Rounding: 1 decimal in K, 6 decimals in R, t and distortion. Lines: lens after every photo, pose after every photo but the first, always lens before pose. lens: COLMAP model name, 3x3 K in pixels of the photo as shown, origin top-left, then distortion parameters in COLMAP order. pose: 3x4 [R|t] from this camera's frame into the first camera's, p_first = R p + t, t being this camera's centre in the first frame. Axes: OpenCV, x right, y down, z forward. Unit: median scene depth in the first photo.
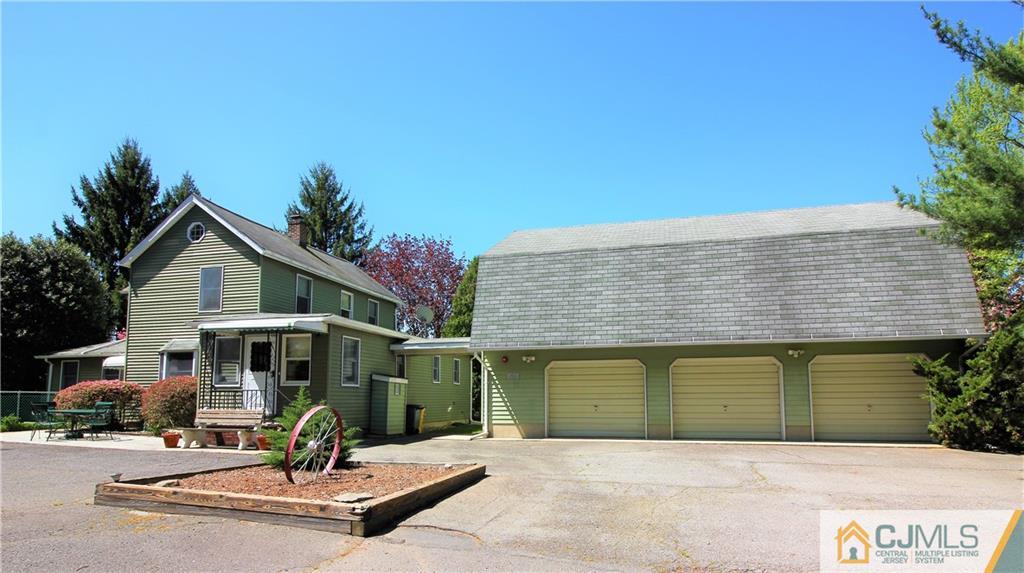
lens RADIAL K [[556.0, 0, 516.5], [0, 556.0, 358.4], [0, 0, 1]] dist [-0.011610, -0.000103]
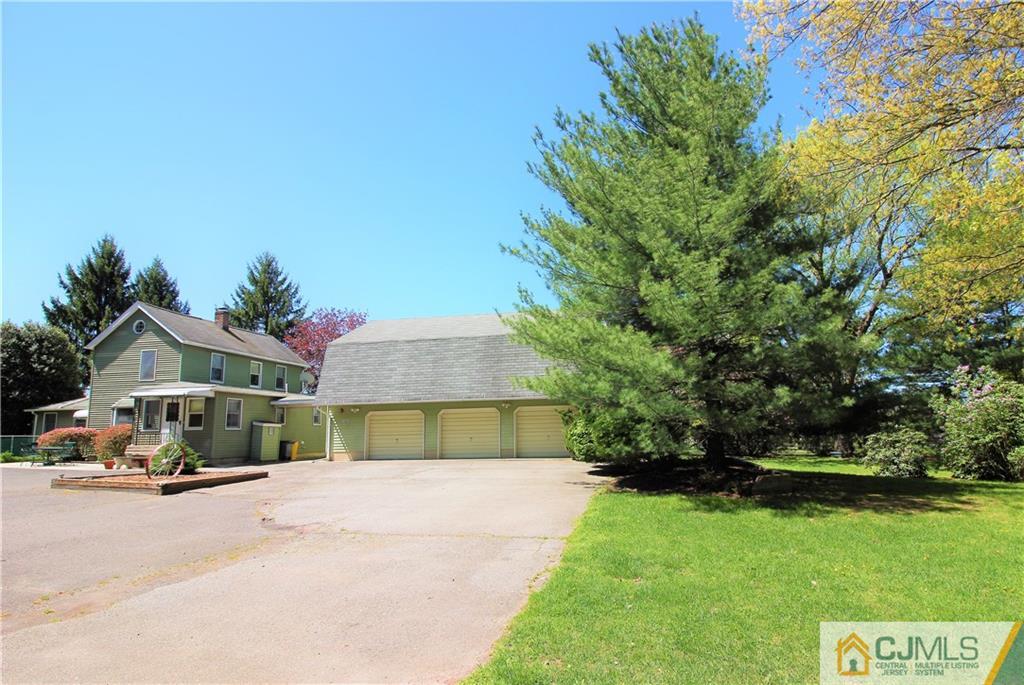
lens RADIAL K [[476.3, 0, 512.6], [0, 476.3, 379.7], [0, 0, 1]] dist [-0.029177, -0.000748]
pose [[0.995380, -0.008508, 0.095635, 0.351908], [0.012303, 0.999157, -0.039159, -0.028478], [-0.095221, 0.040154, 0.994646, -0.399588]]
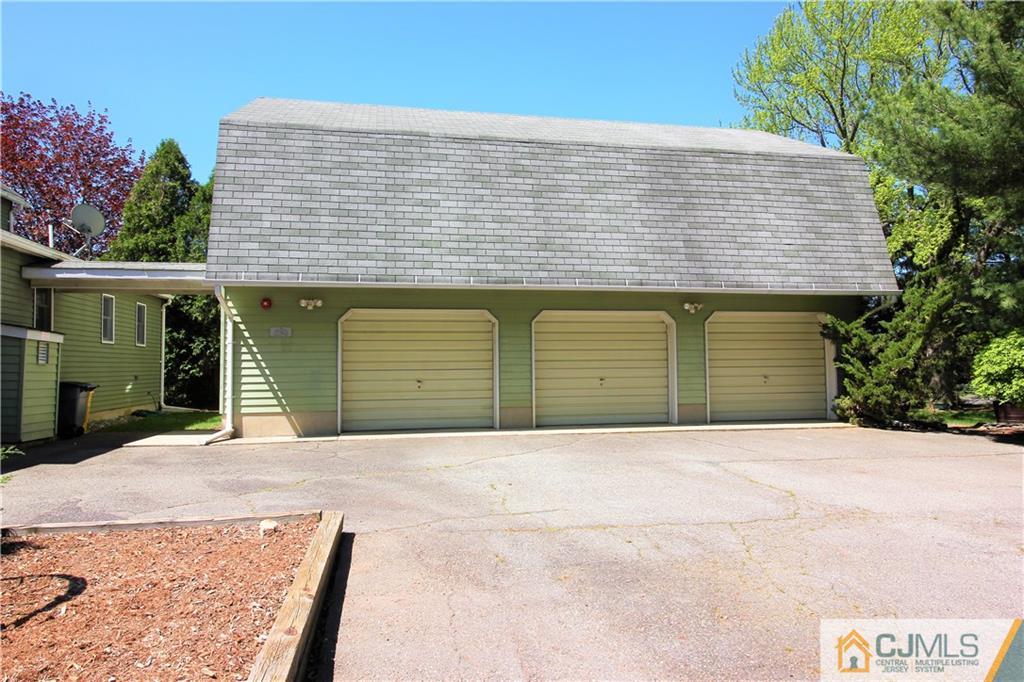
lens RADIAL K [[678.9, 0, 512.0], [0, 678.9, 341.0], [0, 0, 1]] dist [0.004921, -0.001703]
pose [[0.895877, 0.012481, 0.444126, -0.112601], [-0.027168, 0.999274, 0.026720, 0.016317], [-0.443470, -0.036004, 0.895566, 0.257475]]
